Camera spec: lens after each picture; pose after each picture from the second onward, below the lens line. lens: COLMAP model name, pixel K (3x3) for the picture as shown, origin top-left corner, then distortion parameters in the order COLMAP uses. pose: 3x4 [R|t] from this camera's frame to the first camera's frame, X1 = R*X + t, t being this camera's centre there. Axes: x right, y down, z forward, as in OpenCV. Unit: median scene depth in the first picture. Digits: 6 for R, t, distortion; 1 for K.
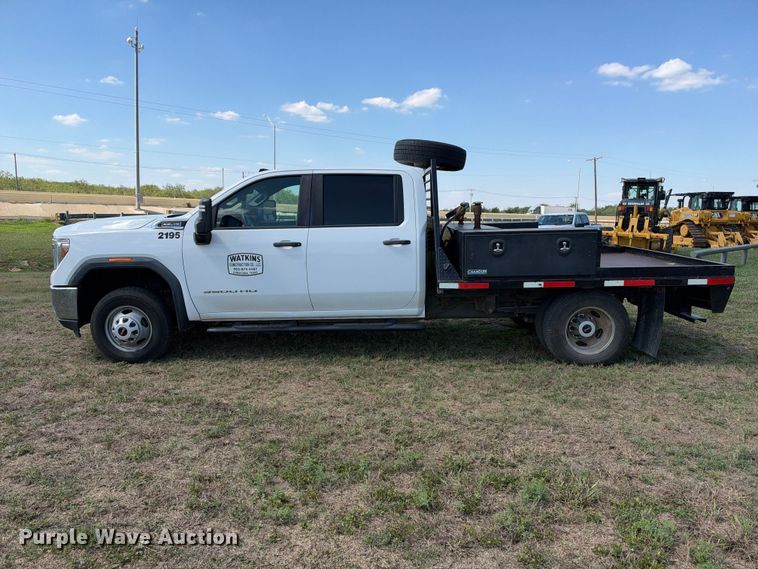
lens RADIAL K [[571.1, 0, 393.8], [0, 571.1, 296.3], [0, 0, 1]] dist [-0.001880, -0.002565]
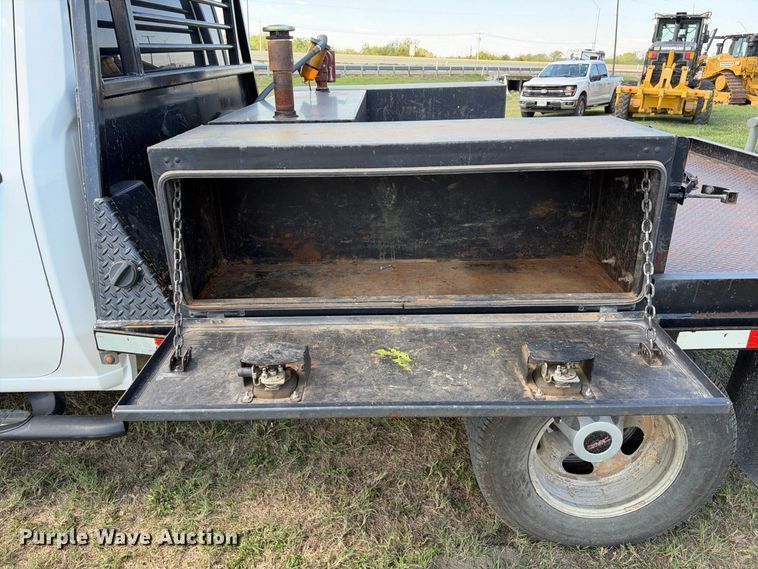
lens RADIAL K [[571.1, 0, 393.8], [0, 571.1, 296.3], [0, 0, 1]] dist [-0.001880, -0.002565]
pose [[0.999977, -0.001635, -0.006573, 0.054369], [0.003181, 0.970104, 0.242668, -0.025921], [0.005980, -0.242684, 0.970087, 0.171150]]
